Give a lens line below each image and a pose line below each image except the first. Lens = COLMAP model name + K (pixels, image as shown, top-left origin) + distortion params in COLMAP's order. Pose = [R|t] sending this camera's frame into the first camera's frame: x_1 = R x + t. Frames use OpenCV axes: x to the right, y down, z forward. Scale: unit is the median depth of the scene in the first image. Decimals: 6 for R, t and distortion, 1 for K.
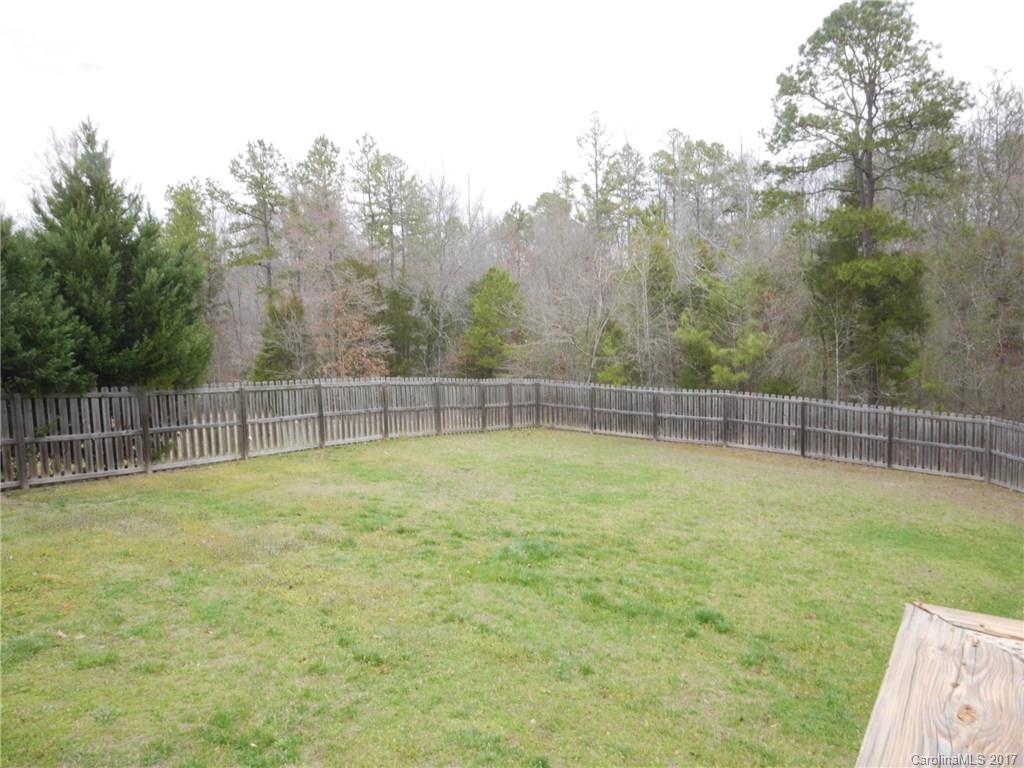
lens RADIAL K [[812.9, 0, 517.8], [0, 812.9, 378.3], [0, 0, 1]] dist [0.004775, 0.013303]
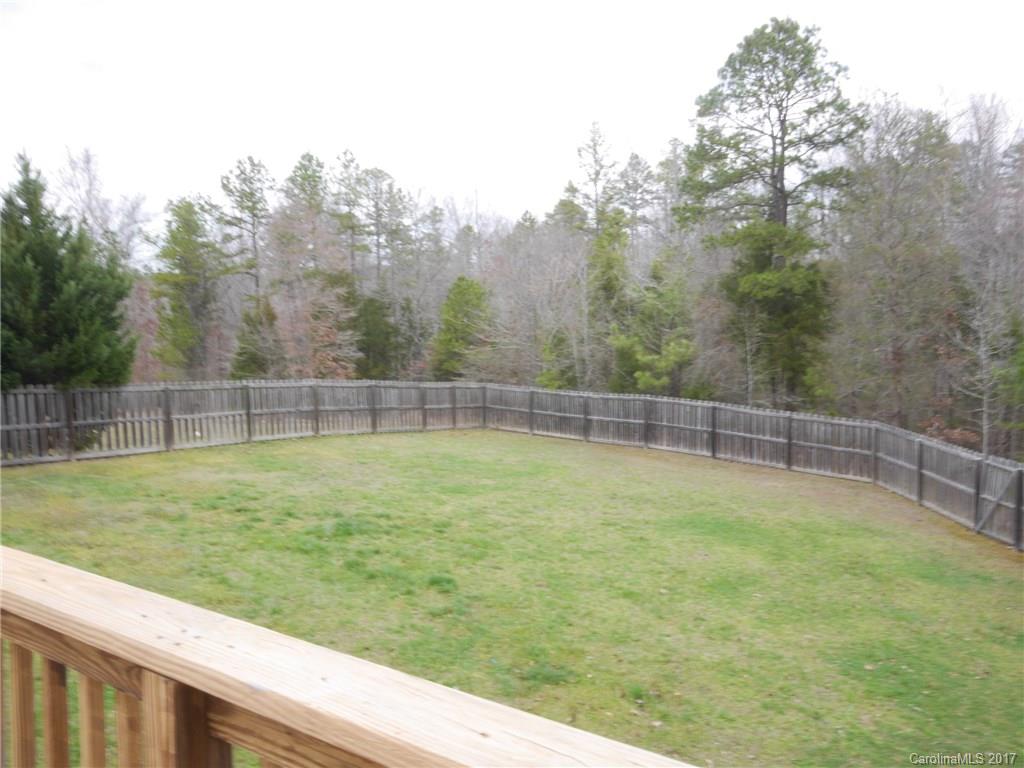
lens RADIAL K [[812.9, 0, 517.8], [0, 812.9, 378.3], [0, 0, 1]] dist [0.004775, 0.013303]
pose [[0.998317, 0.008725, -0.057326, 0.160436], [-0.009084, 0.999941, -0.006011, 0.001612], [0.057271, 0.006522, 0.998337, -0.069066]]
